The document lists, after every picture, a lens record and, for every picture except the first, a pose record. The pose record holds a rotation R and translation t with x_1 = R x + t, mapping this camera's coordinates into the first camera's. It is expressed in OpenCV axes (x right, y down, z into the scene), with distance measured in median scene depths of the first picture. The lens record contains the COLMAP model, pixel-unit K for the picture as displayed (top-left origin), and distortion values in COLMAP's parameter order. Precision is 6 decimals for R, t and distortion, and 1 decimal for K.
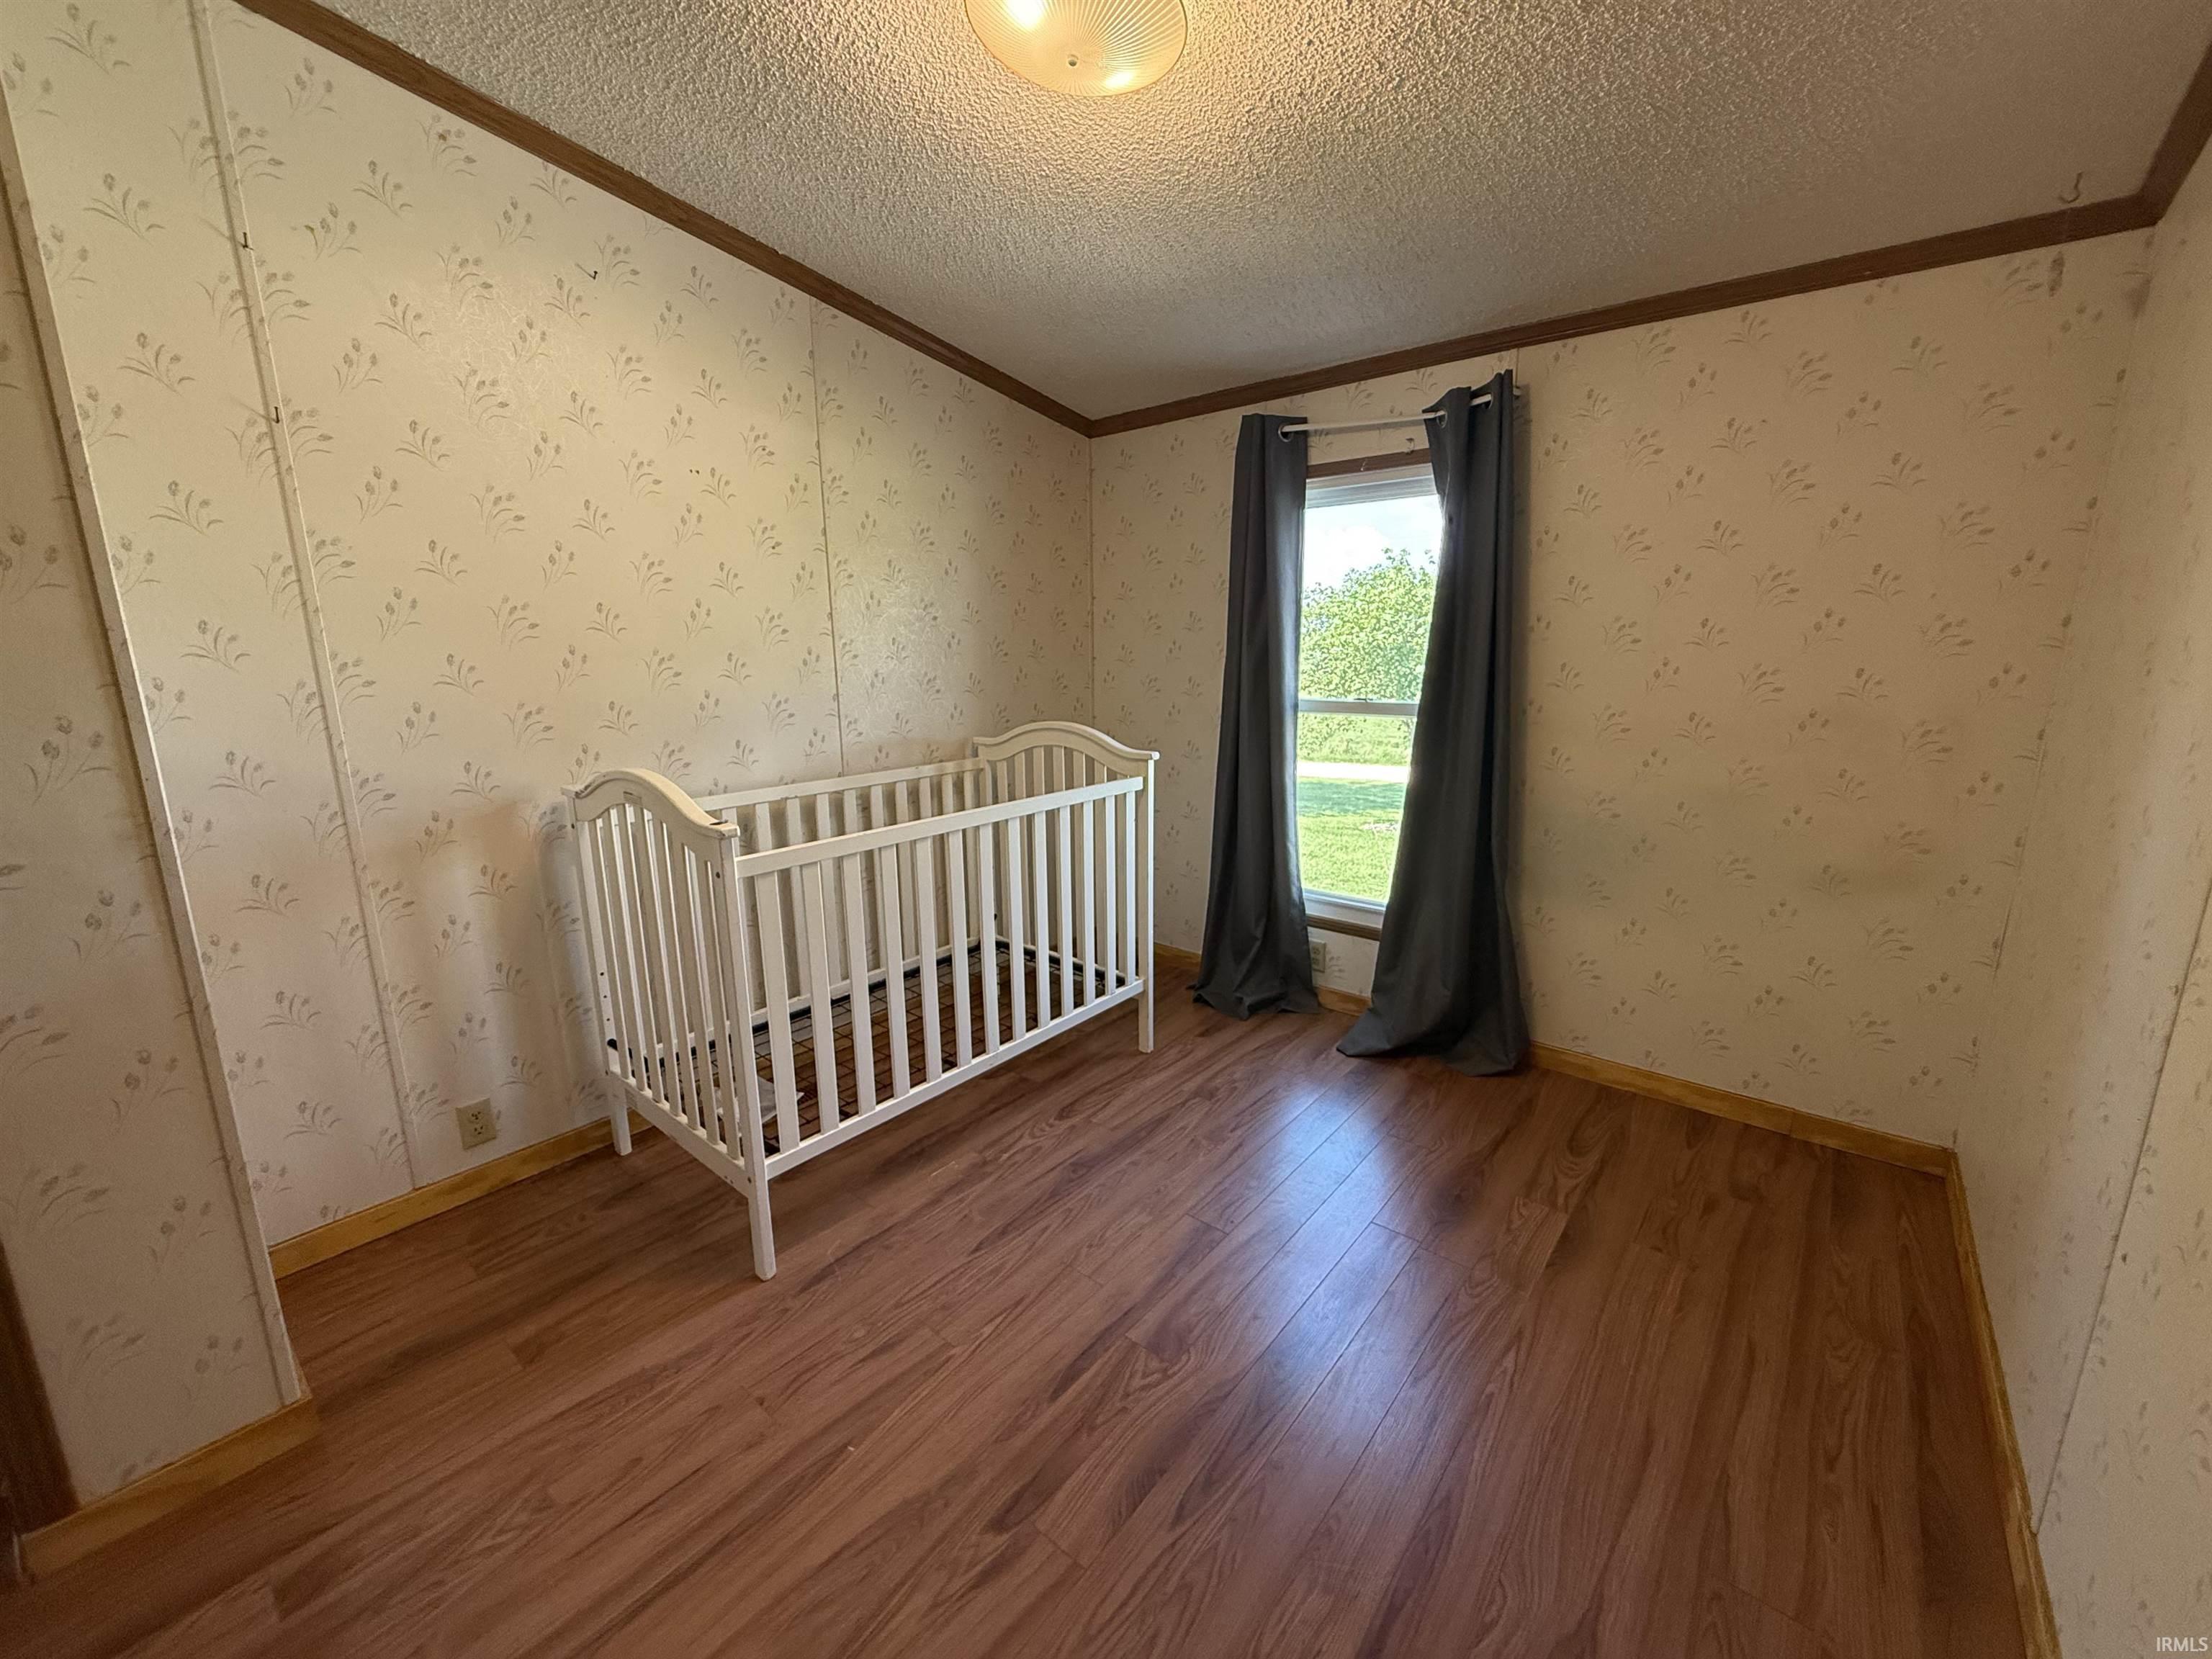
lens RADIAL K [[889.1, 0, 1106.0], [0, 889.1, 829.5], [0, 0, 1]] dist [0.000798, 0.000029]
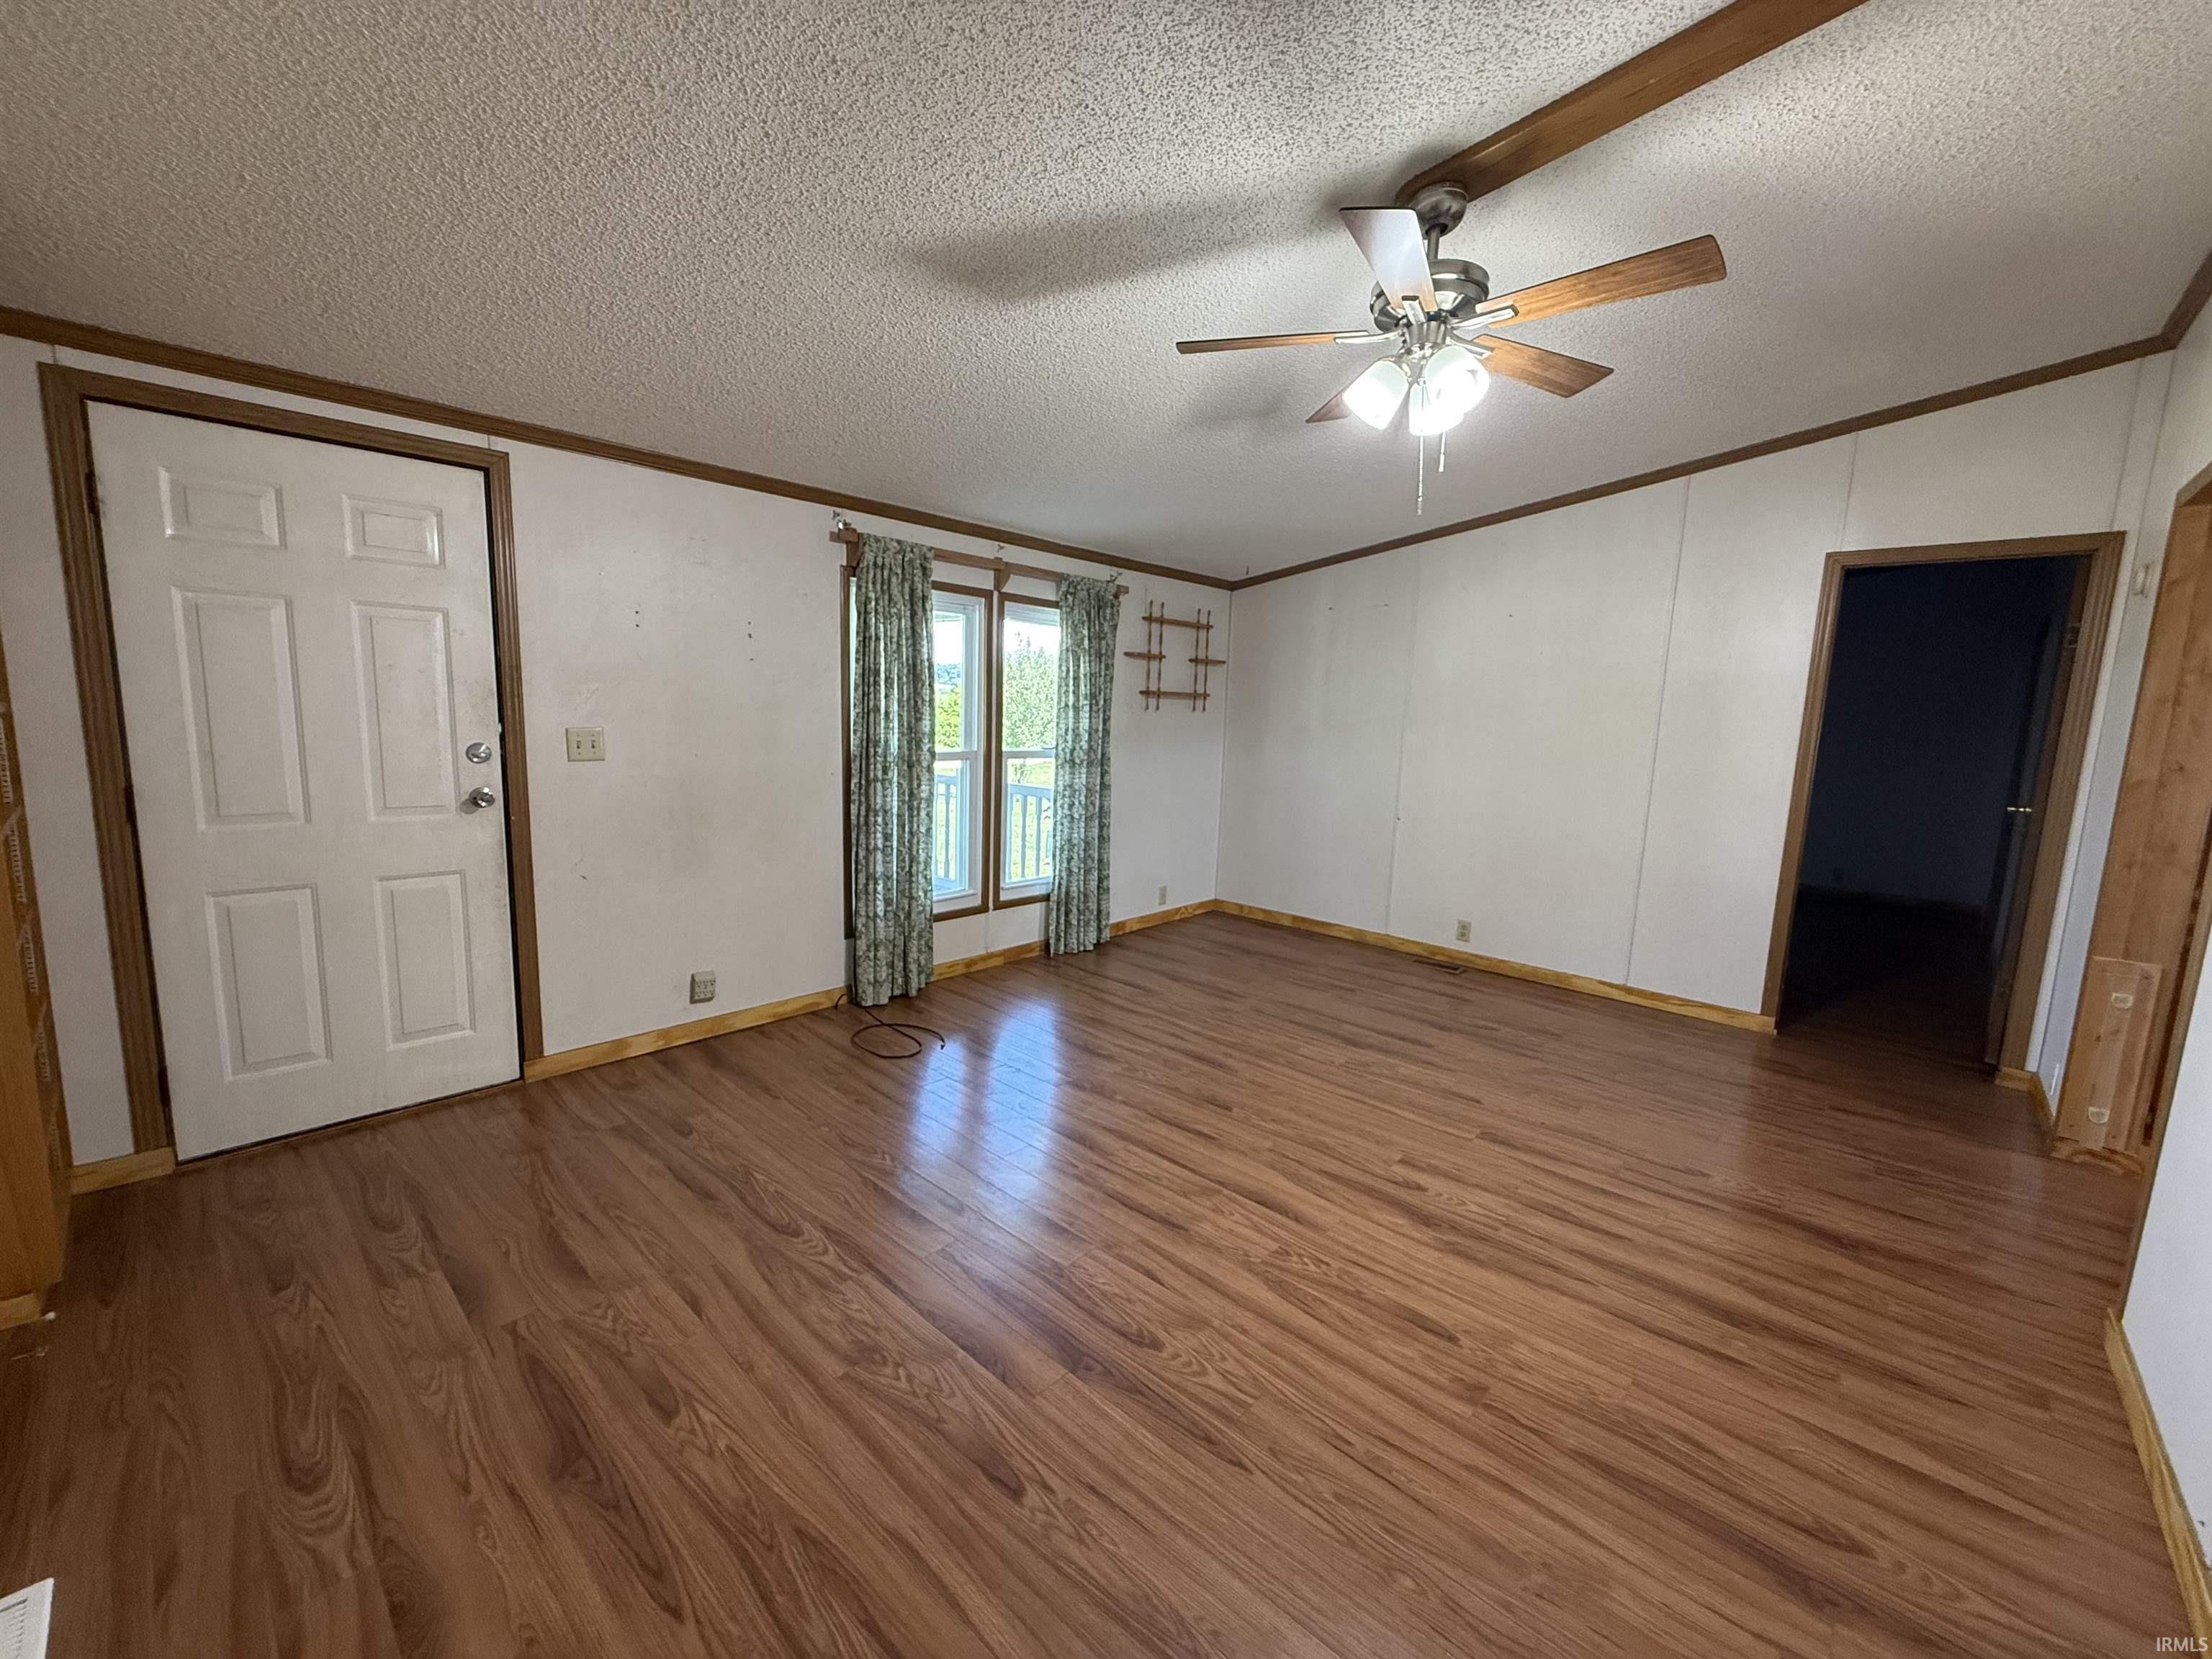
lens RADIAL K [[905.1, 0, 1106.0], [0, 905.1, 829.5], [0, 0, 1]] dist [-0.000781, -0.000028]
pose [[0.084865, -0.134075, 0.987331, -1.248526], [0.172164, 0.977974, 0.118007, -0.169633], [-0.981406, 0.159969, 0.106078, 0.704279]]
